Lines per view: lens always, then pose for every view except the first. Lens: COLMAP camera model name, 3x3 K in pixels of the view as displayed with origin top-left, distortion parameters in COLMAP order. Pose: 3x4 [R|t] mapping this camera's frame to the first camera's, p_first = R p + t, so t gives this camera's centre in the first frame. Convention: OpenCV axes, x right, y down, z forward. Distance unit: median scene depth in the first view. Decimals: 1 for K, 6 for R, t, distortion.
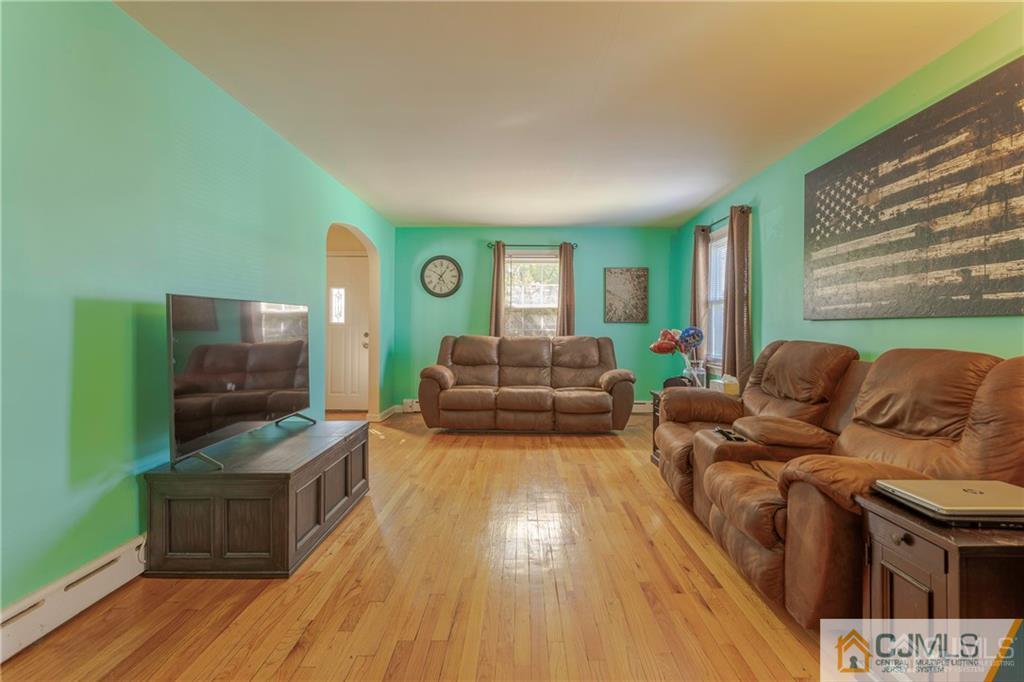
lens RADIAL K [[463.0, 0, 520.5], [0, 463.0, 333.6], [0, 0, 1]] dist [0.009830, -0.000163]
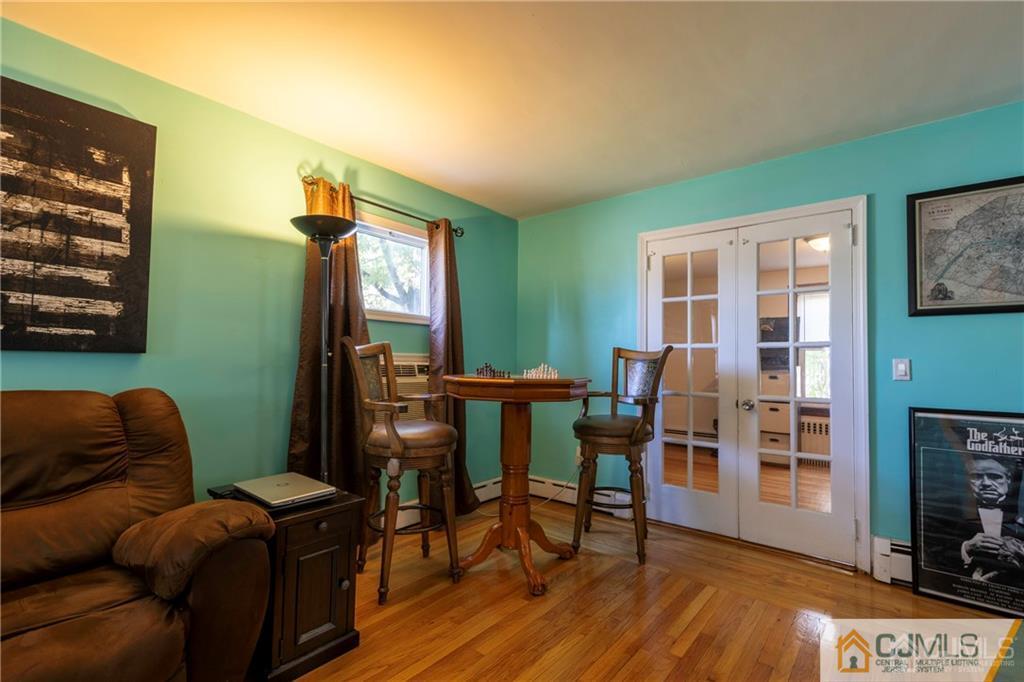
lens RADIAL K [[463.0, 0, 500.6], [0, 463.0, 343.0], [0, 0, 1]] dist [0.009830, -0.000163]
pose [[-0.762578, 0.008708, 0.646838, -0.190335], [-0.011226, 0.999581, -0.026691, -0.025766], [-0.646799, -0.027616, -0.762160, 0.742194]]
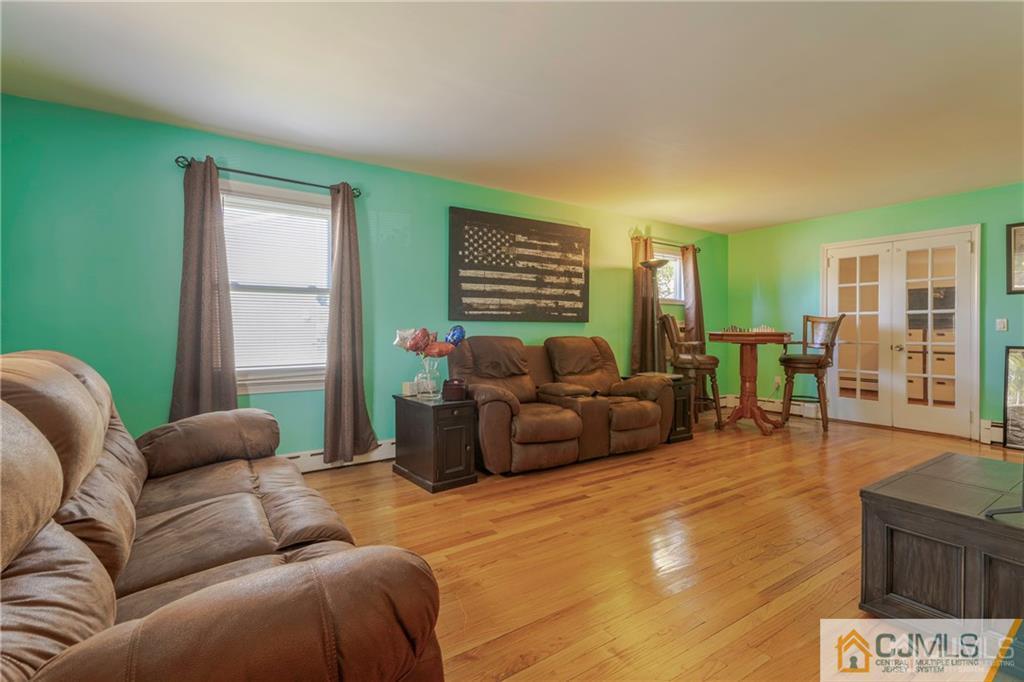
lens RADIAL K [[463.0, 0, 487.1], [0, 463.0, 327.6], [0, 0, 1]] dist [0.009830, -0.000163]
pose [[-0.534018, -0.006157, 0.845450, -0.574188], [0.005580, 0.999926, 0.010807, -0.024721], [-0.845454, 0.010489, -0.533945, 1.779514]]
